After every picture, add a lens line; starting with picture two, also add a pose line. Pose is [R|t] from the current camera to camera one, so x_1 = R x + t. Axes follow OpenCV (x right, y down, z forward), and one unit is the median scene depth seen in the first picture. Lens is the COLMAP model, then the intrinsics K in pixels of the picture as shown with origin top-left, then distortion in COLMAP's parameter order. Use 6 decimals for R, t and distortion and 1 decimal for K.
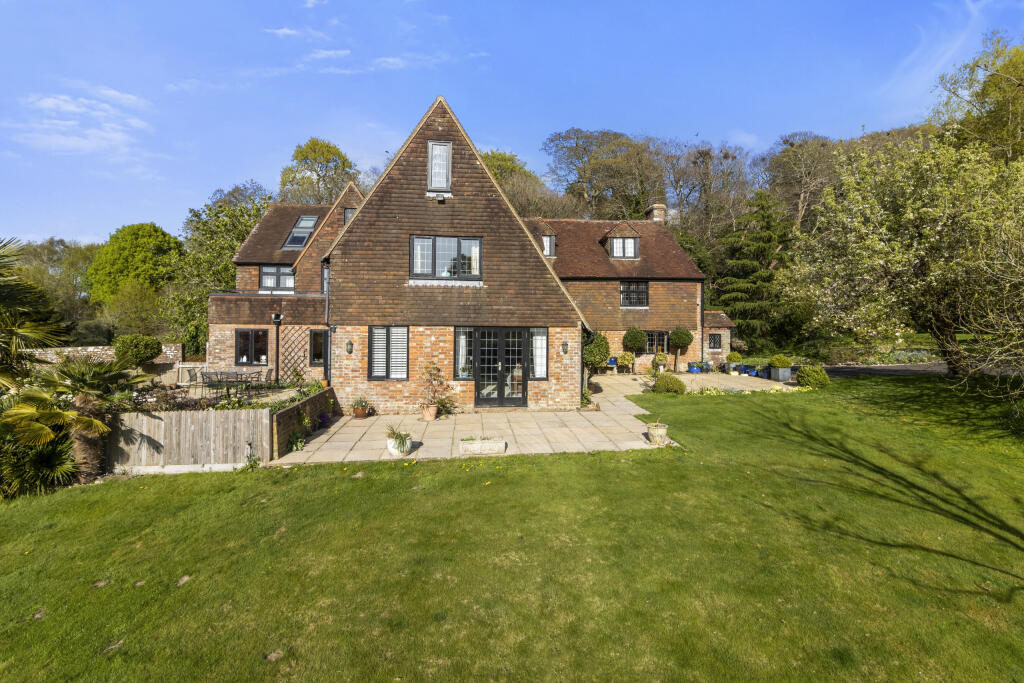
lens RADIAL K [[486.3, 0, 512.0], [0, 486.3, 341.5], [0, 0, 1]] dist [0.004047, 0.000281]
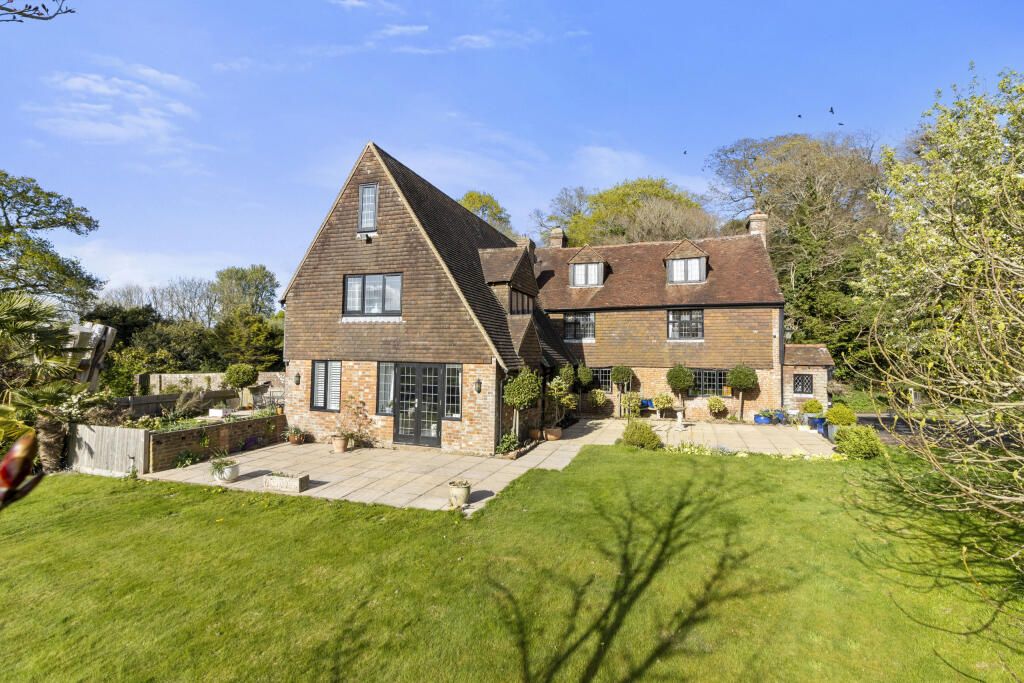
lens RADIAL K [[476.7, 0, 514.0], [0, 476.7, 354.7], [0, 0, 1]] dist [0.003552, 0.000279]
pose [[0.904387, 0.006398, -0.426664, 0.561932], [-0.023049, 0.999160, -0.033873, -0.018235], [0.426089, 0.040469, 0.903775, 0.219453]]
